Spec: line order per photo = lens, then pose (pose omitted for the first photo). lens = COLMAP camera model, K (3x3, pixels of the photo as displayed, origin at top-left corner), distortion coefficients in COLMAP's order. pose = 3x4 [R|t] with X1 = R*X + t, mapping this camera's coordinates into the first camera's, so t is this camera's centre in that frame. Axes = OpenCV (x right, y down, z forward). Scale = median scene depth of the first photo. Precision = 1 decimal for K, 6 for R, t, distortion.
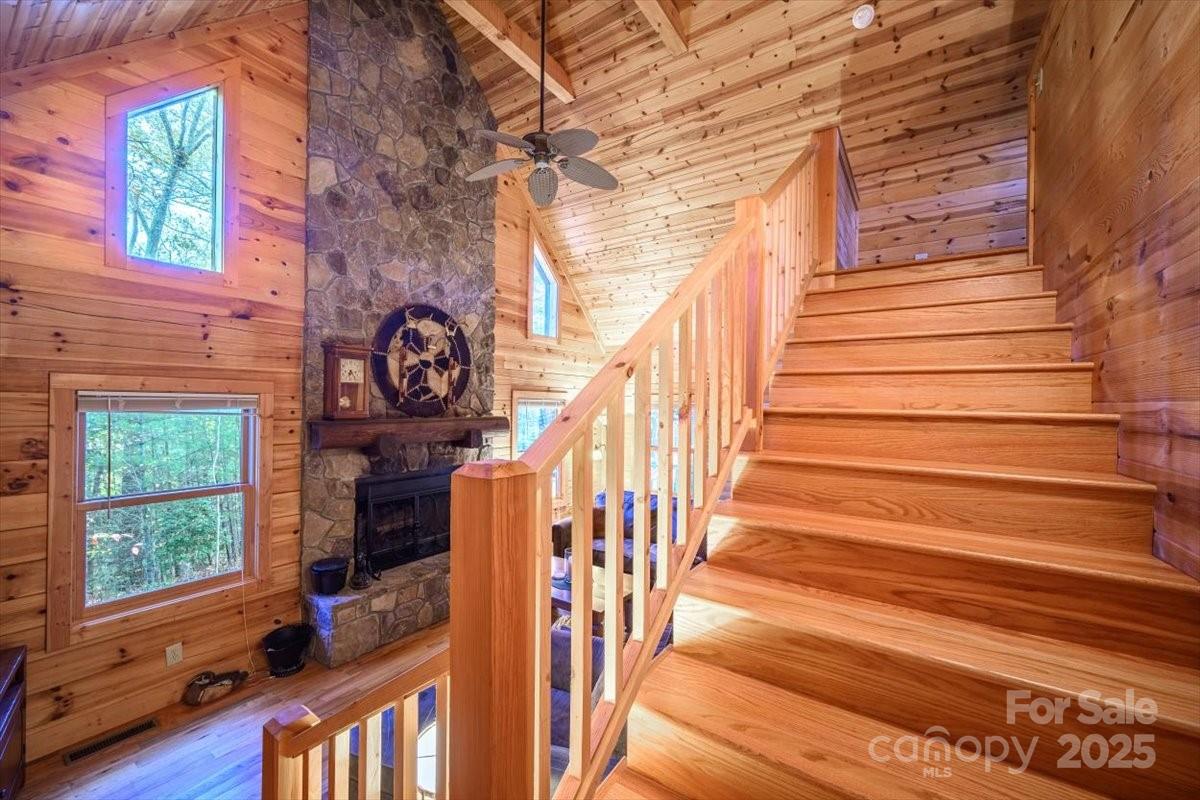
lens RADIAL K [[470.2, 0, 597.1], [0, 470.2, 402.0], [0, 0, 1]] dist [-0.001432, -0.000138]
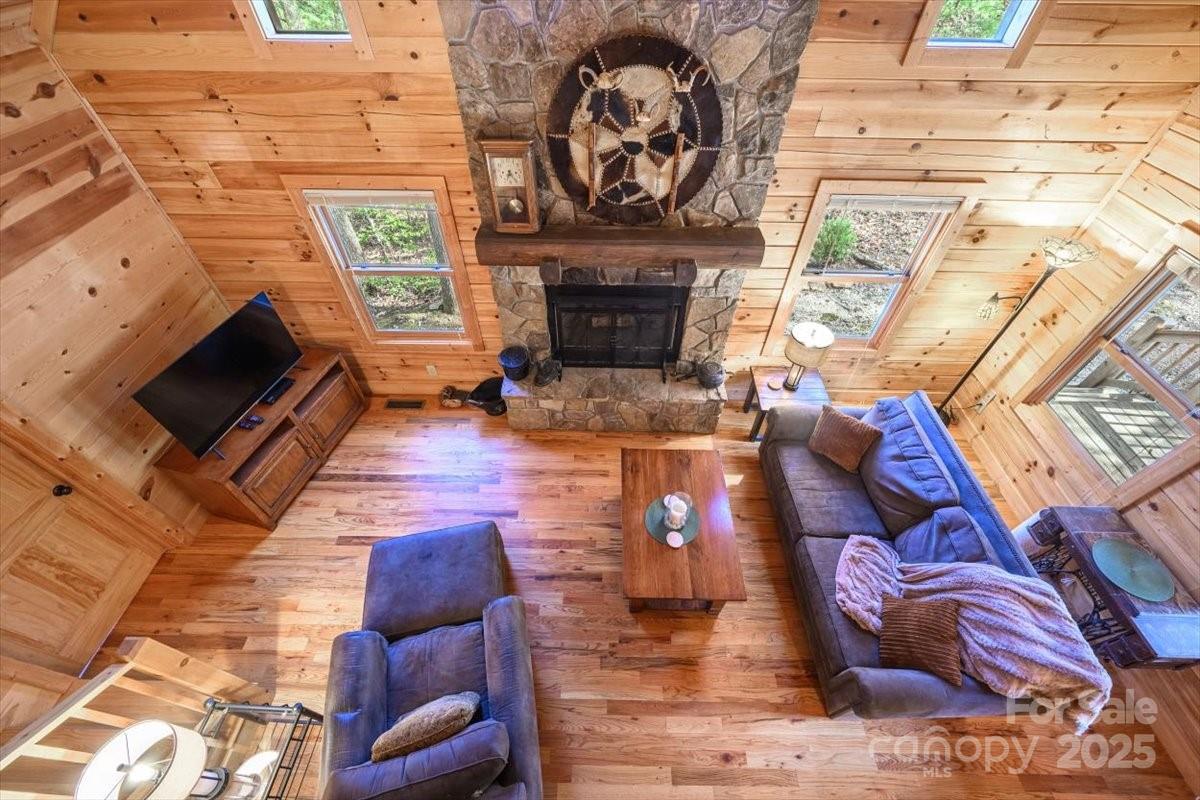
lens RADIAL K [[469.5, 0, 599.3], [0, 469.5, 402.8], [0, 0, 1]] dist [-0.000703, -0.000322]
pose [[0.548099, 0.608150, -0.574232, 0.205478], [0.004765, 0.684259, 0.729224, -0.330819], [0.836400, -0.402423, 0.372144, 0.617842]]
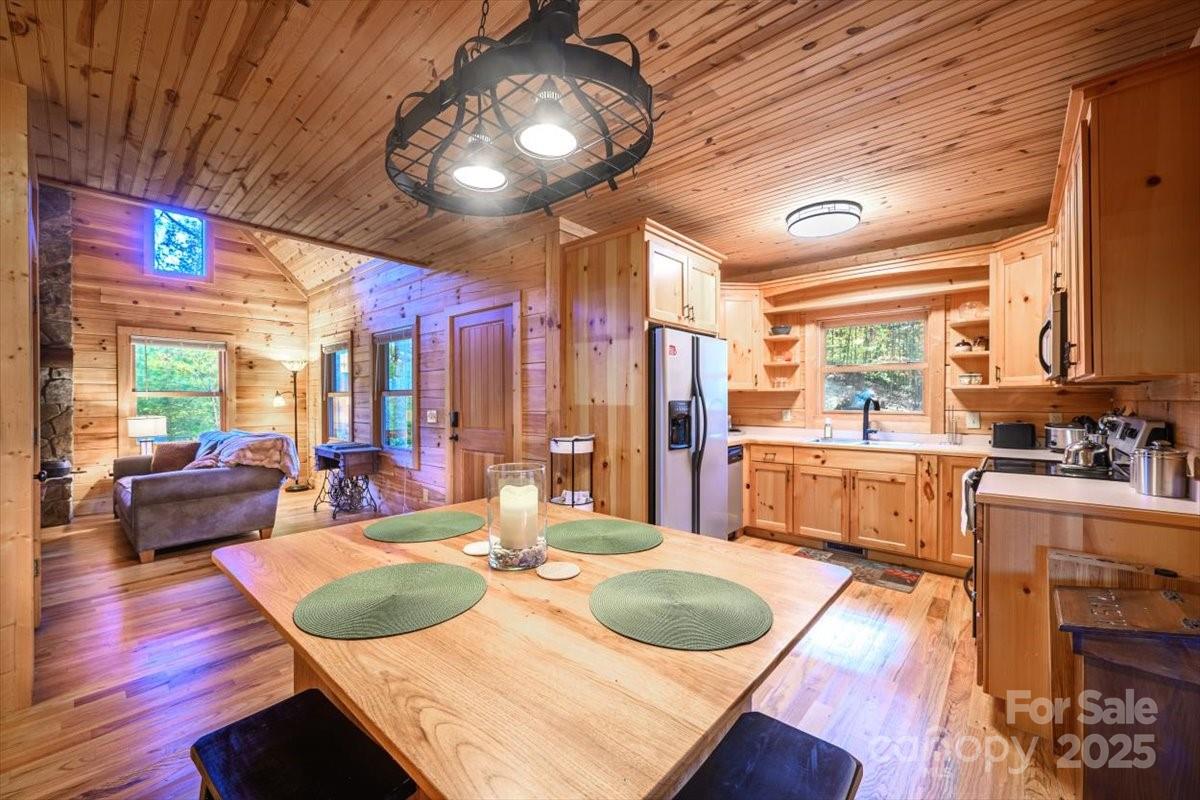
lens RADIAL K [[470.2, 0, 597.1], [0, 470.2, 402.0], [0, 0, 1]] dist [-0.001432, -0.000138]
pose [[0.991538, -0.014402, -0.129014, 1.218415], [0.015536, 0.999849, 0.007784, 0.184802], [0.128882, -0.009723, 0.991612, 0.221566]]
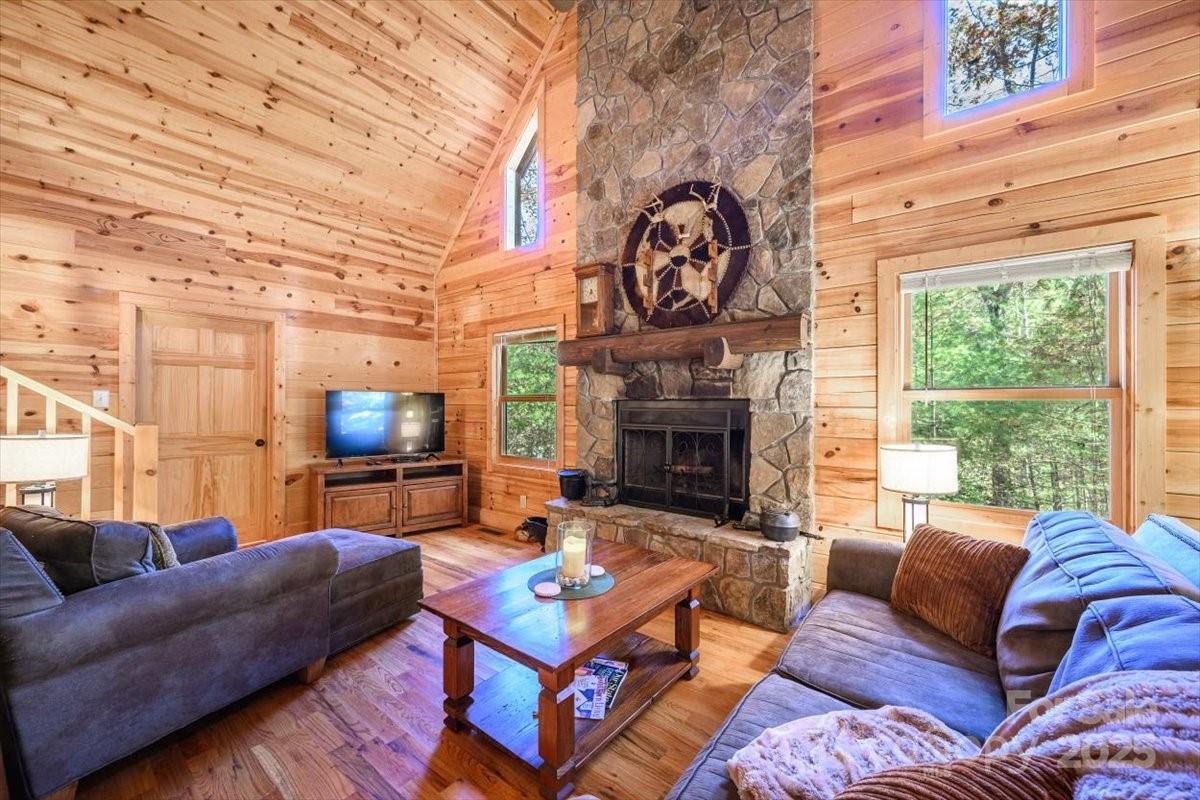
lens RADIAL K [[469.5, 0, 599.3], [0, 469.5, 402.8], [0, 0, 1]] dist [-0.000703, -0.000322]
pose [[-0.079440, -0.018087, -0.996676, 0.434596], [-0.003516, 0.999834, -0.017864, 0.176253], [0.996833, 0.002085, -0.079491, 0.990716]]
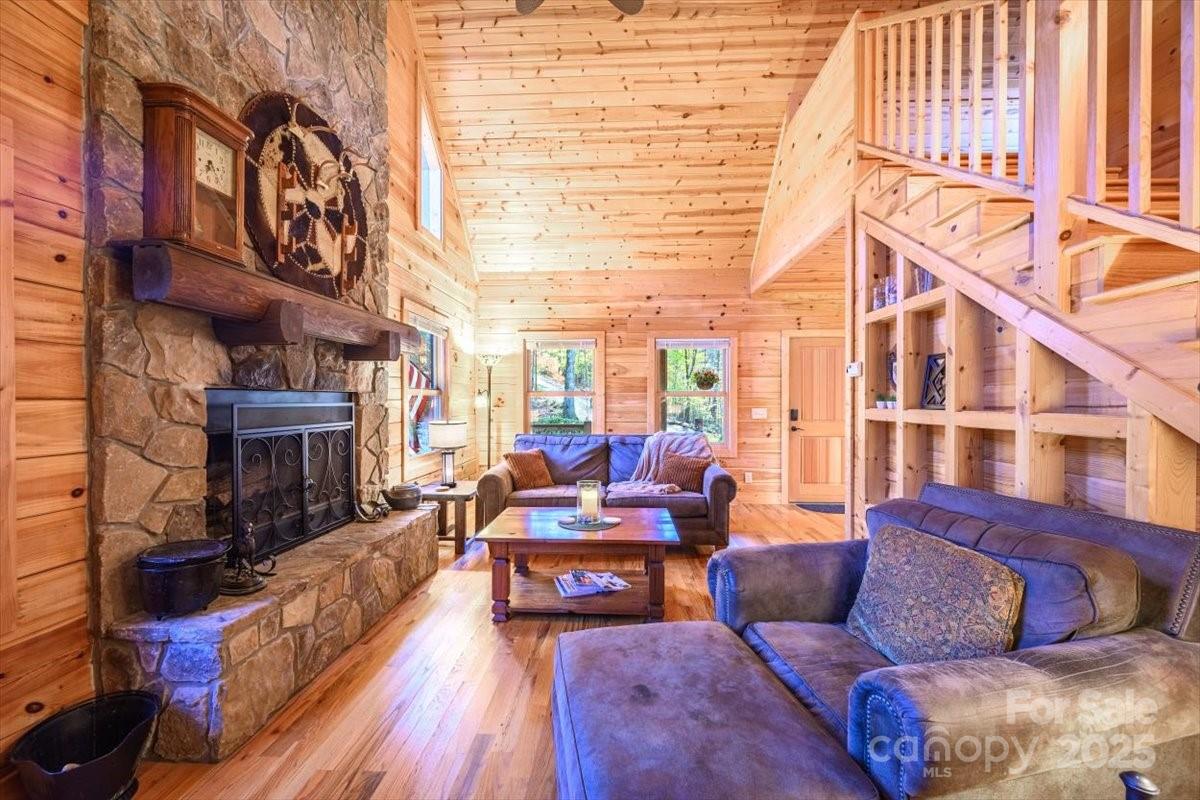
lens RADIAL K [[469.5, 0, 599.3], [0, 469.5, 402.8], [0, 0, 1]] dist [-0.000703, -0.000322]
pose [[0.854389, -0.016096, 0.519385, -0.391340], [0.009182, 0.999832, 0.015881, 0.165027], [-0.519553, -0.008800, 0.854393, 0.326447]]
